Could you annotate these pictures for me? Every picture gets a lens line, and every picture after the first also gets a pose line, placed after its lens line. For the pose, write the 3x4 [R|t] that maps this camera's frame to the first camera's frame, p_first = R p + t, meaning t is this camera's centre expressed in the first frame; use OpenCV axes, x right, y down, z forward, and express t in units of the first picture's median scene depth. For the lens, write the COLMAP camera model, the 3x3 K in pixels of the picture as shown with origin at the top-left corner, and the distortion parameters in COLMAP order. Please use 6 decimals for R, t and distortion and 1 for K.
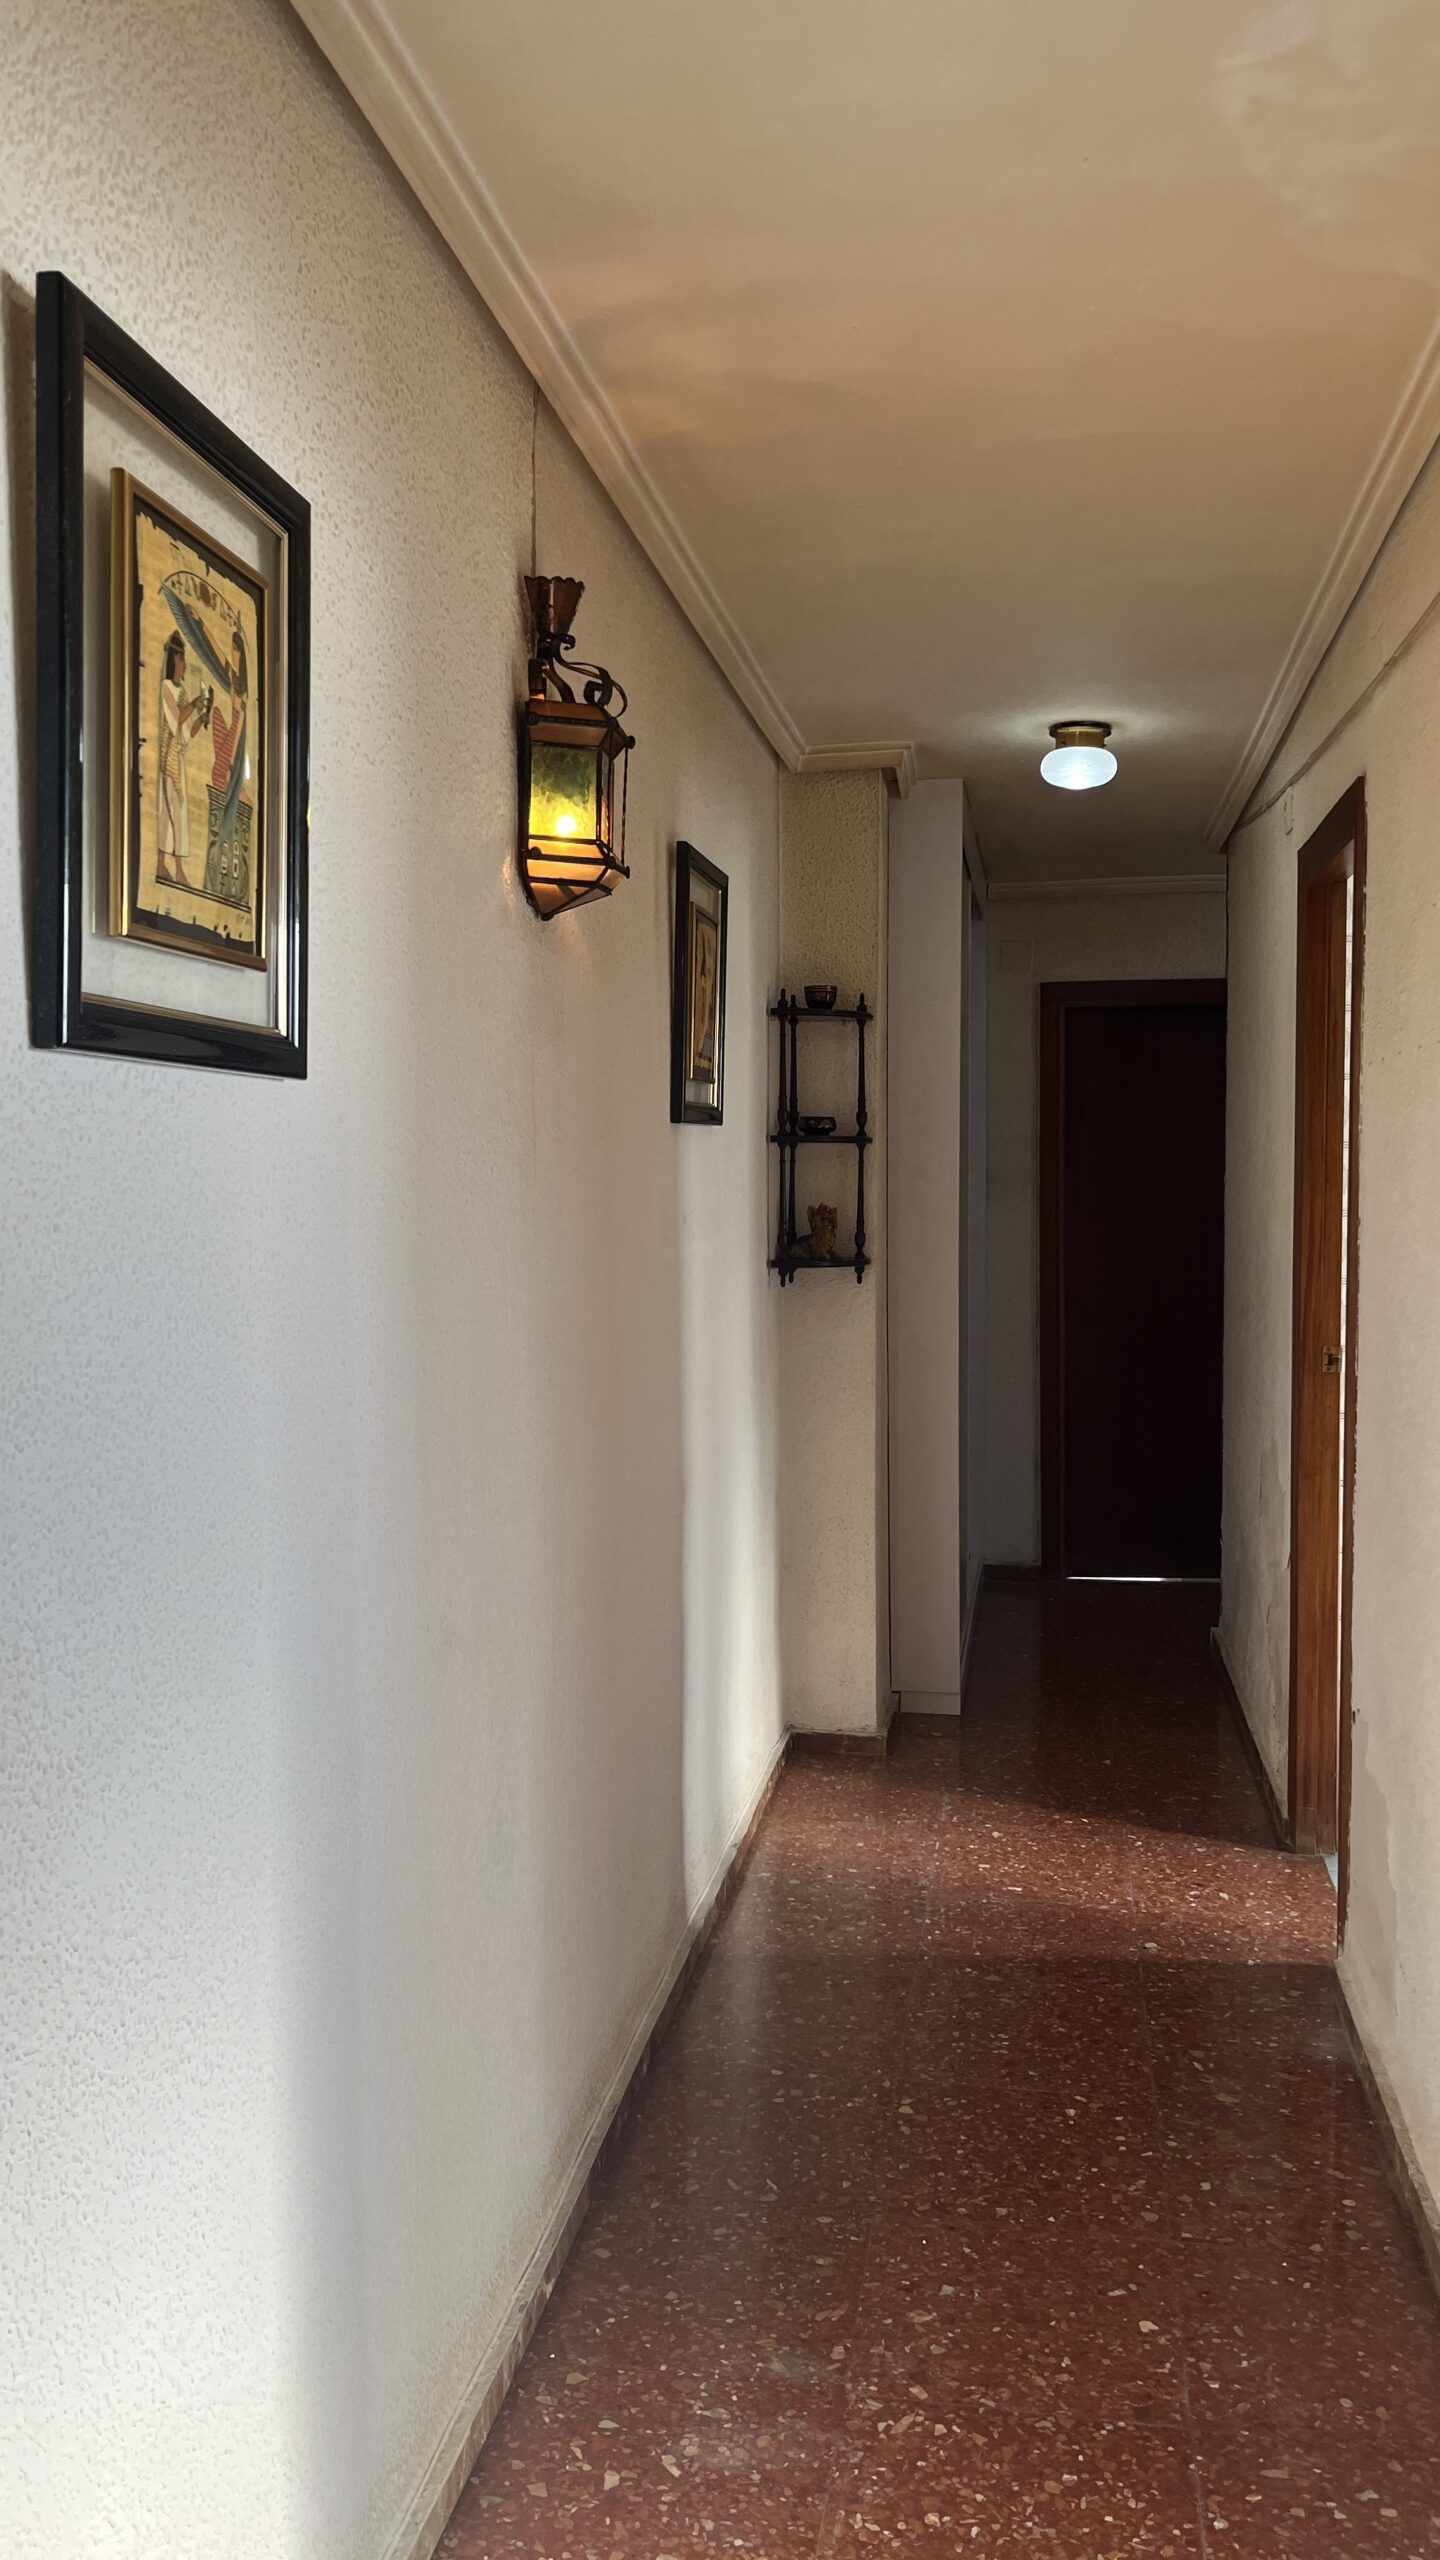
lens RADIAL K [[1940.4, 0, 723.2], [0, 1940.4, 1277.3], [0, 0, 1]] dist [0.056117, -0.074479]
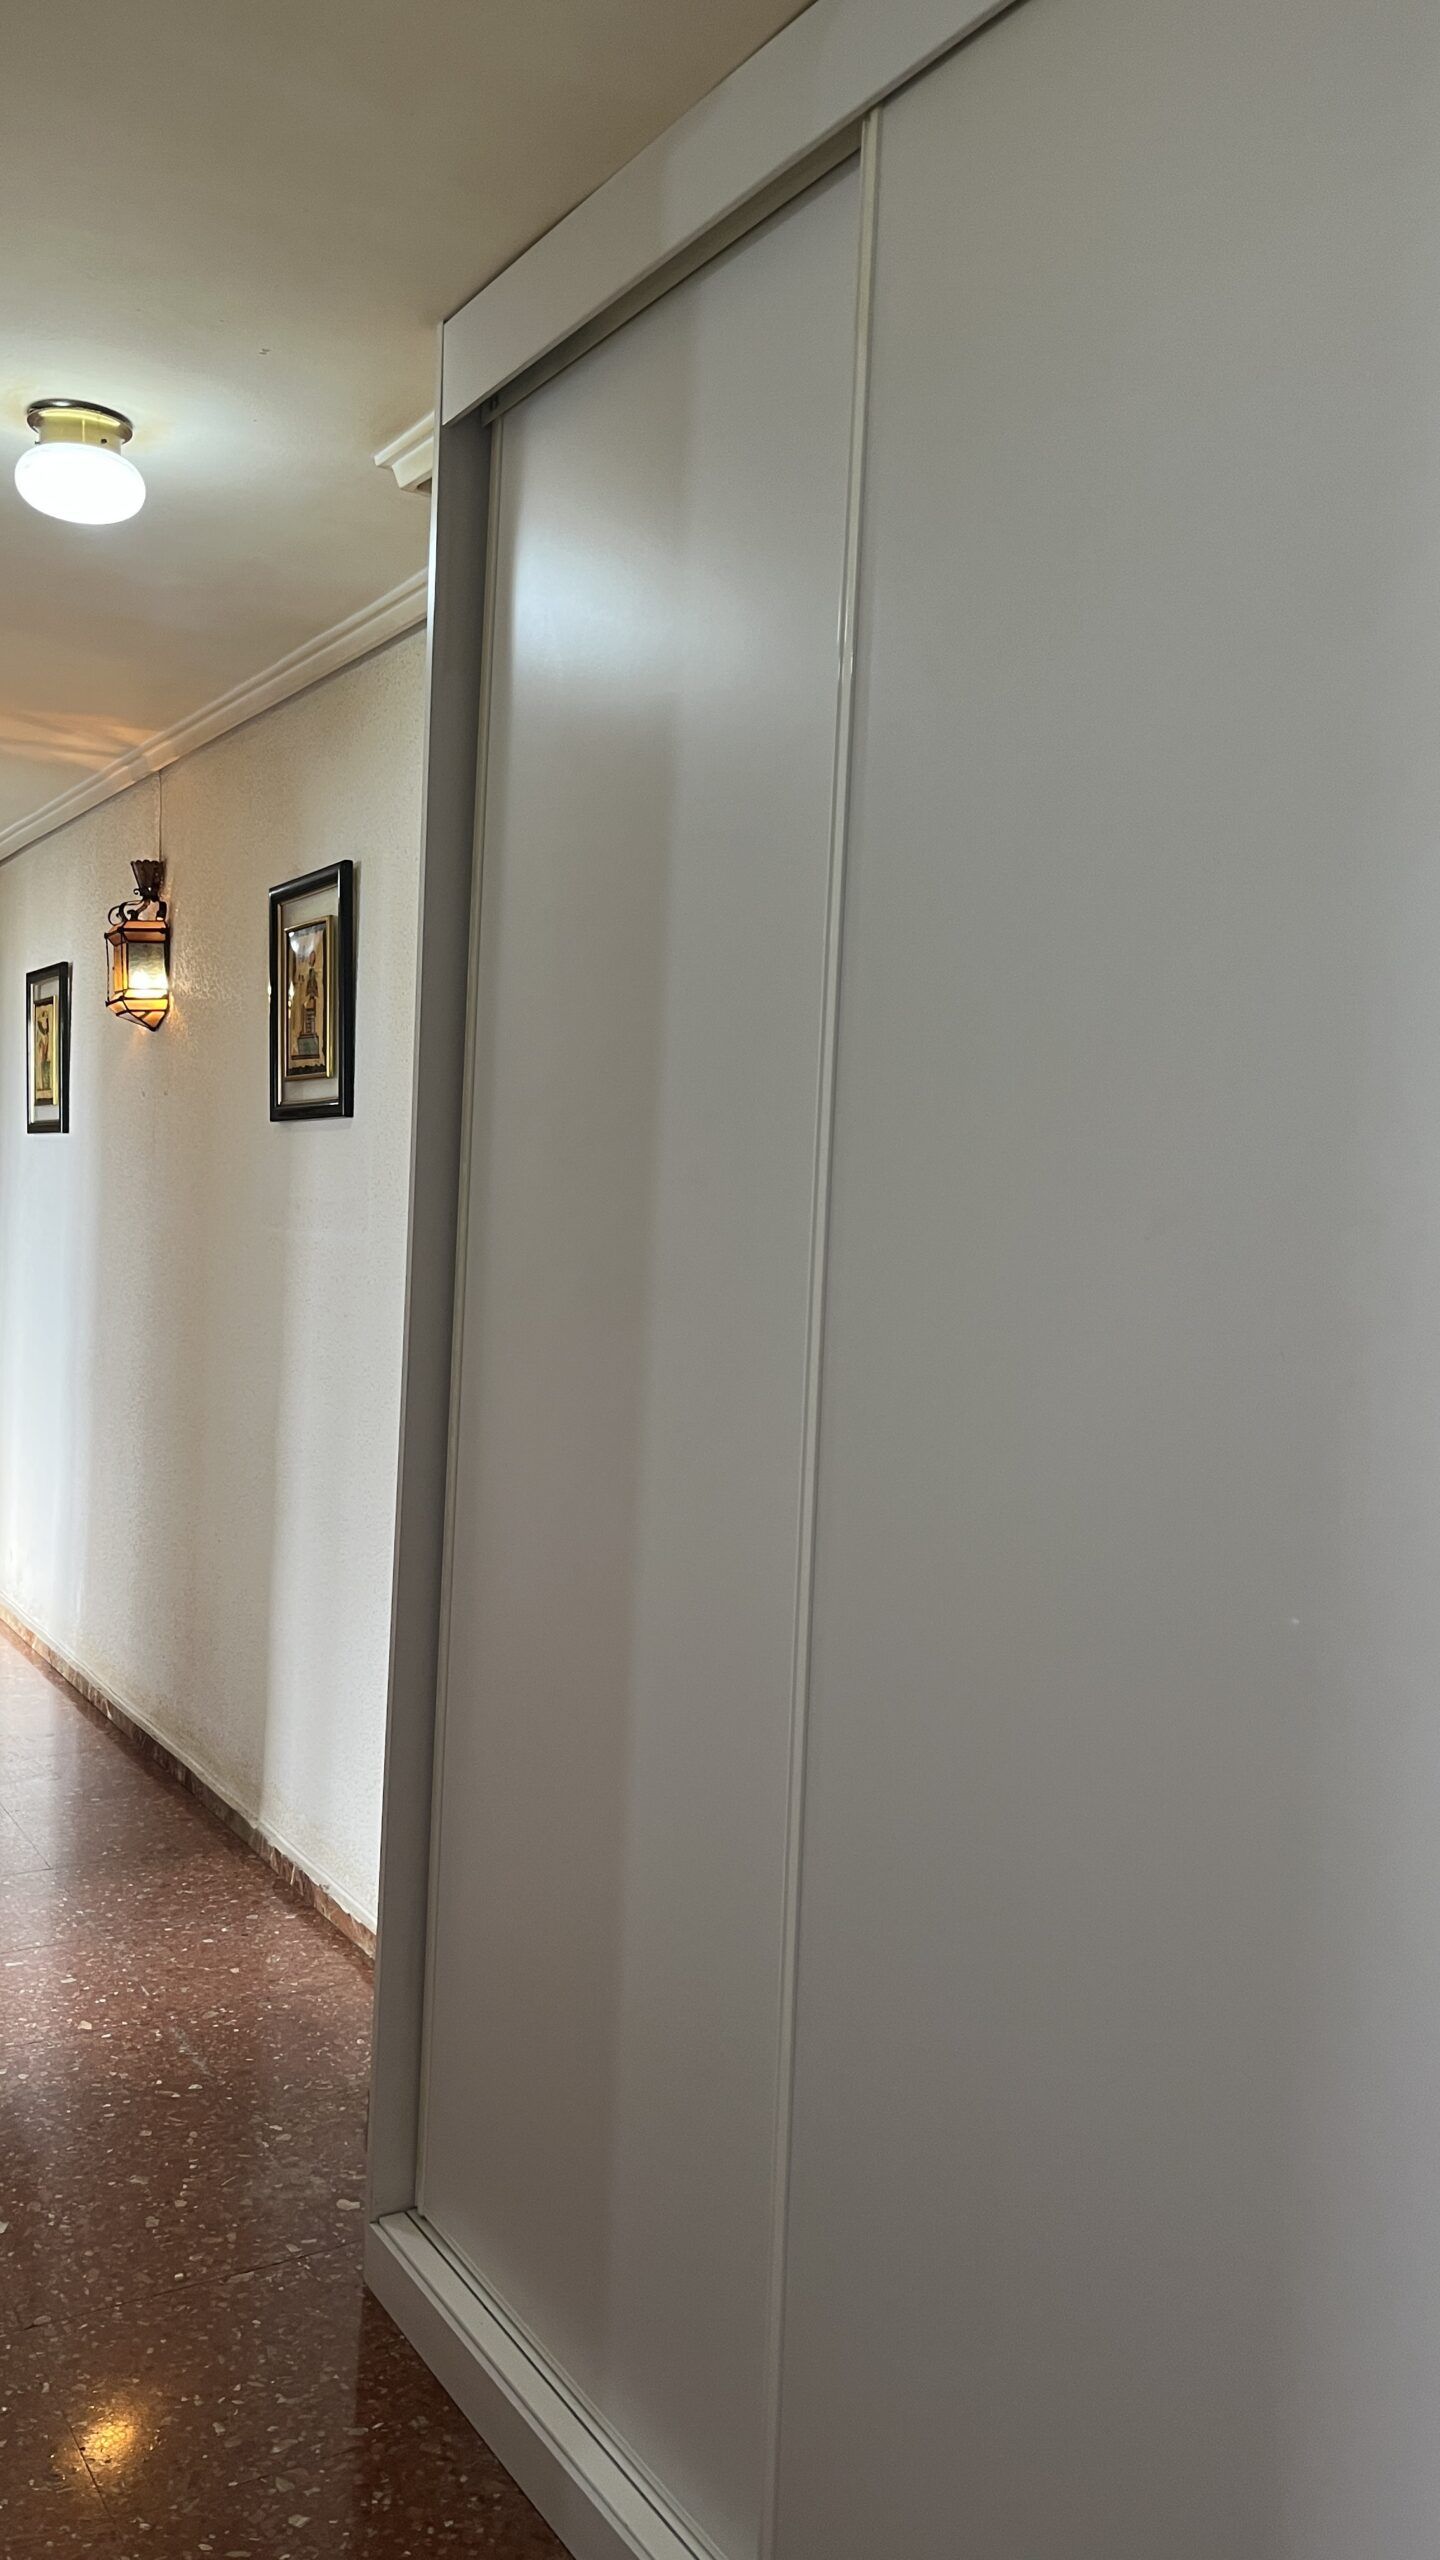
lens RADIAL K [[1940.4, 0, 724.4], [0, 1940.4, 1280.8], [0, 0, 1]] dist [0.056117, -0.074479]
pose [[-0.745535, -0.003715, -0.666456, 0.495221], [-0.077055, 0.993759, 0.080659, -0.087146], [0.661997, 0.111488, -0.741168, 1.814234]]
